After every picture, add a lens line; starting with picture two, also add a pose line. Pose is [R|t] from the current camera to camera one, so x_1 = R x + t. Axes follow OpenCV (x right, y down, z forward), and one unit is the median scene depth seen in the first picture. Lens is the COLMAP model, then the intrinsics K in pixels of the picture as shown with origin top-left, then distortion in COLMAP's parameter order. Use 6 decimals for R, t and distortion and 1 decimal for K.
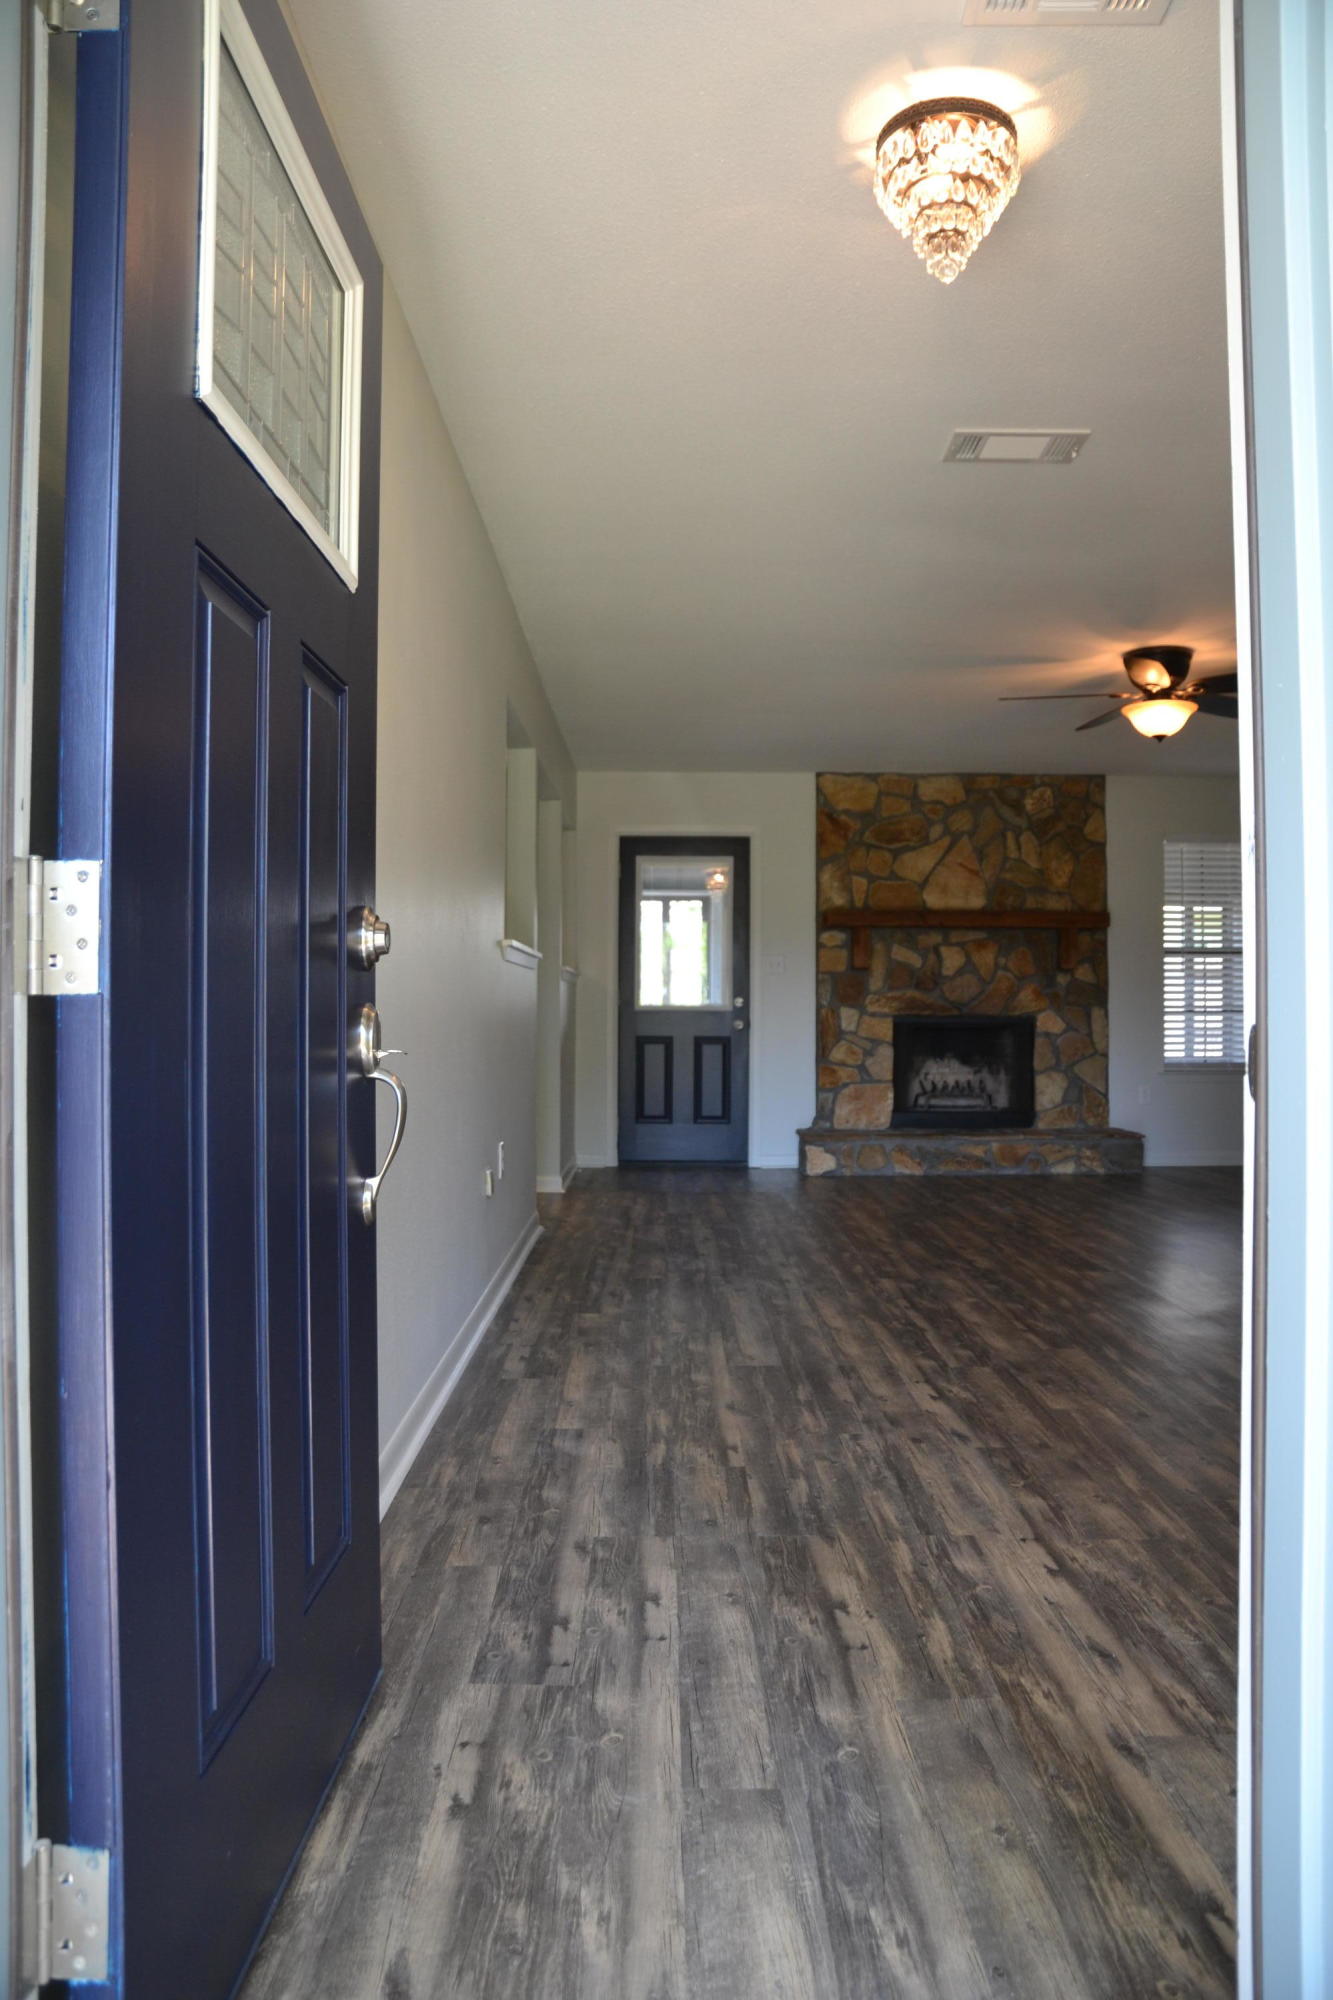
lens RADIAL K [[1370.8, 0, 666.5], [0, 1370.8, 1000.0], [0, 0, 1]] dist [-0.127673, 0.086356]
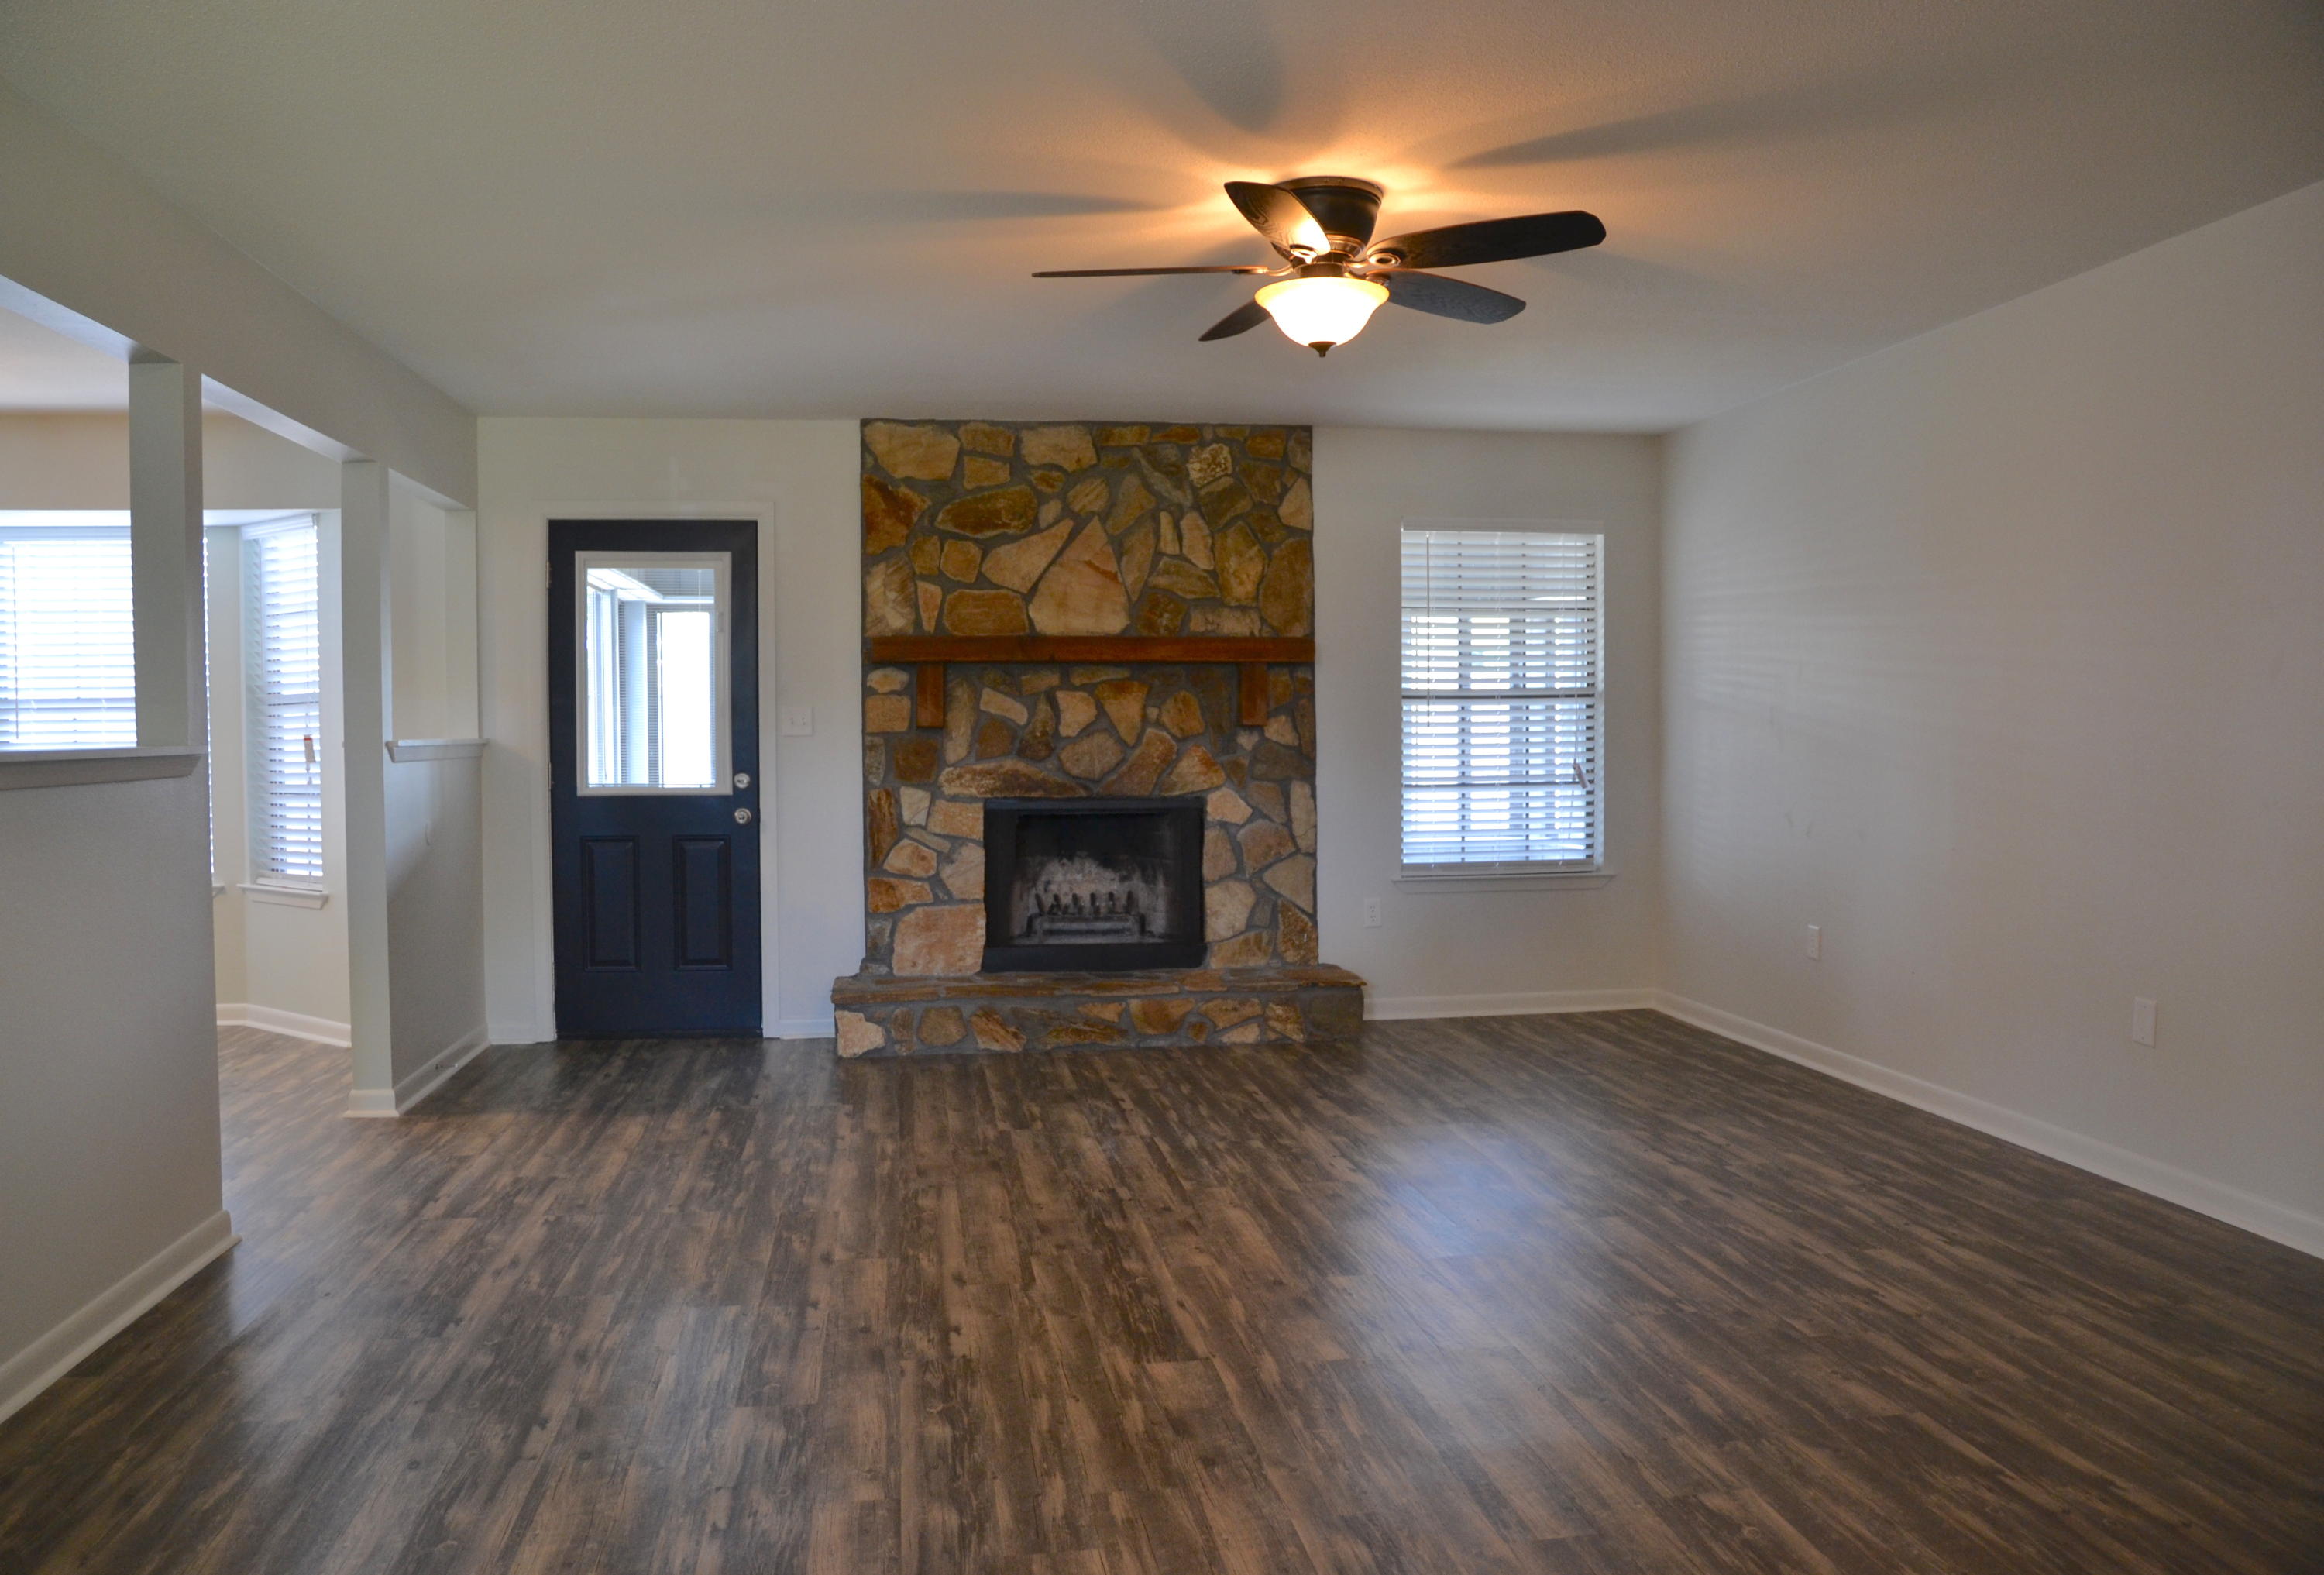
lens RADIAL K [[1627.5, 0, 1132.7], [0, 1627.5, 782.4], [0, 0, 1]] dist [-0.126134, 0.000120]
pose [[0.990982, -0.012735, 0.133386, 0.133184], [0.006490, 0.998867, 0.047150, -0.032195], [-0.133835, -0.045859, 0.989942, 0.232091]]
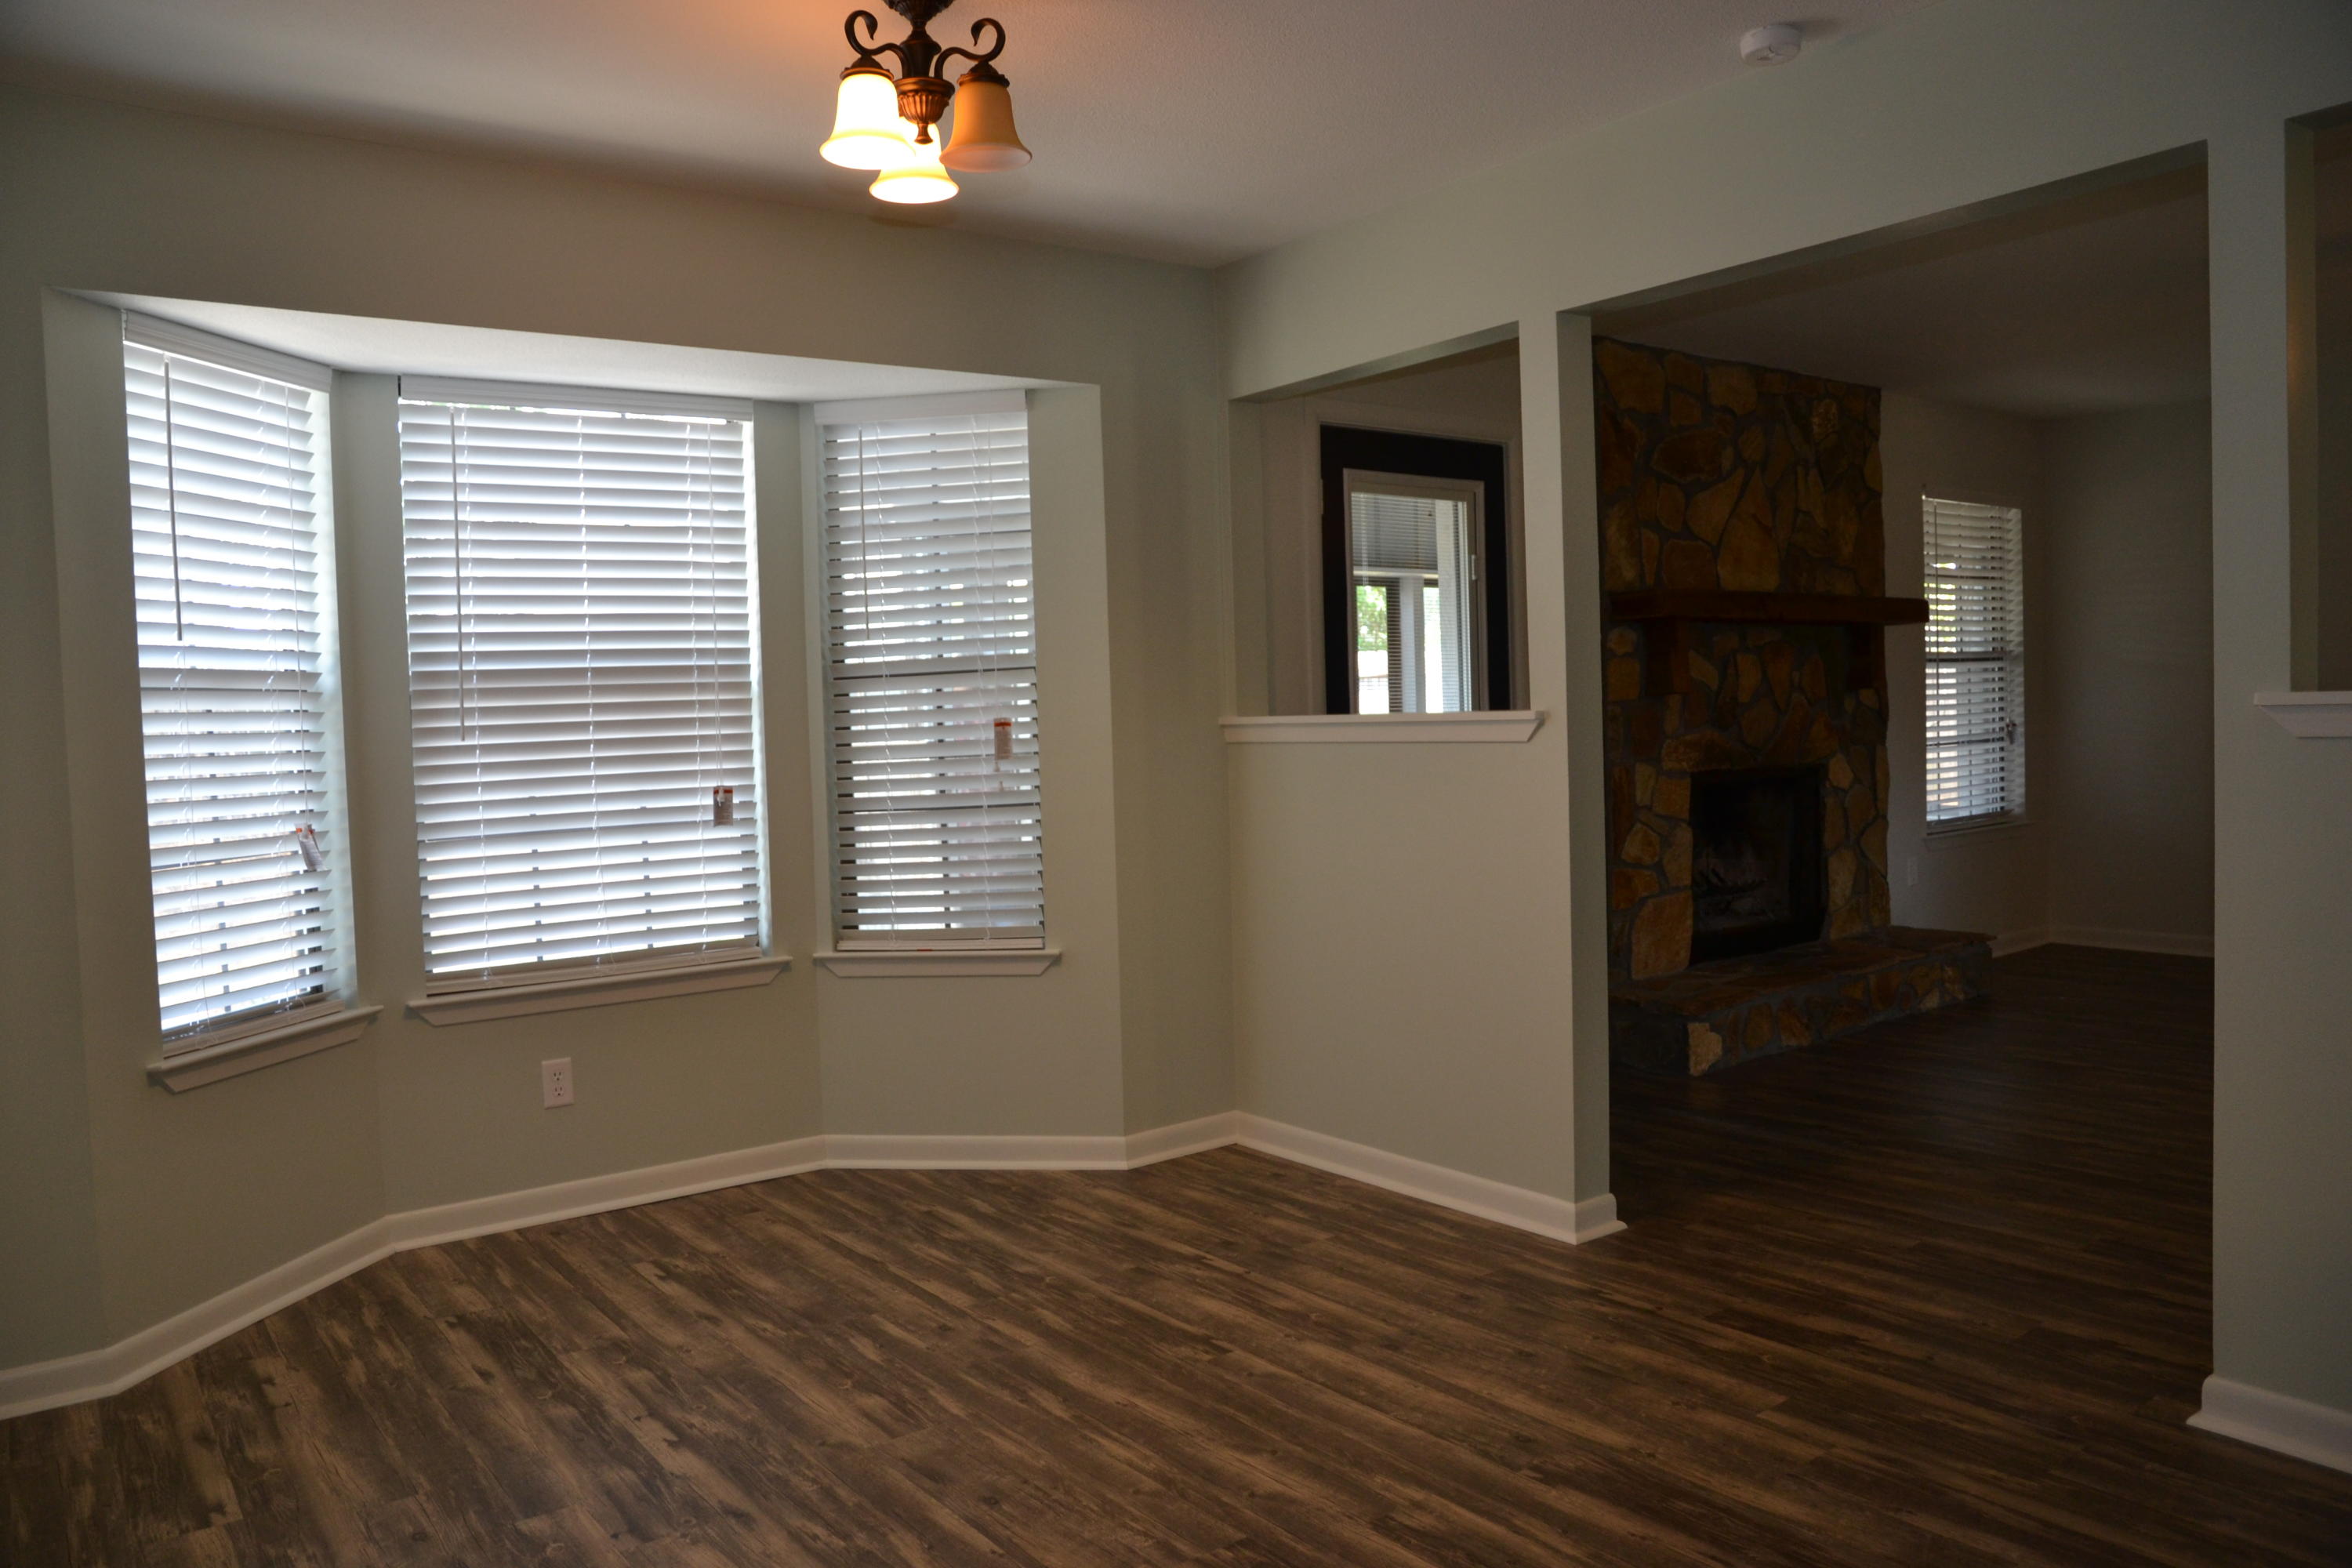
lens RADIAL K [[1651.3, 0, 1154.5], [0, 1651.3, 791.5], [0, 0, 1]] dist [-0.123105, 0.092004]
pose [[0.809646, -0.056378, 0.584204, -0.421660], [0.028001, 0.997953, 0.057500, -0.027239], [-0.586250, -0.030197, 0.809567, 0.573166]]
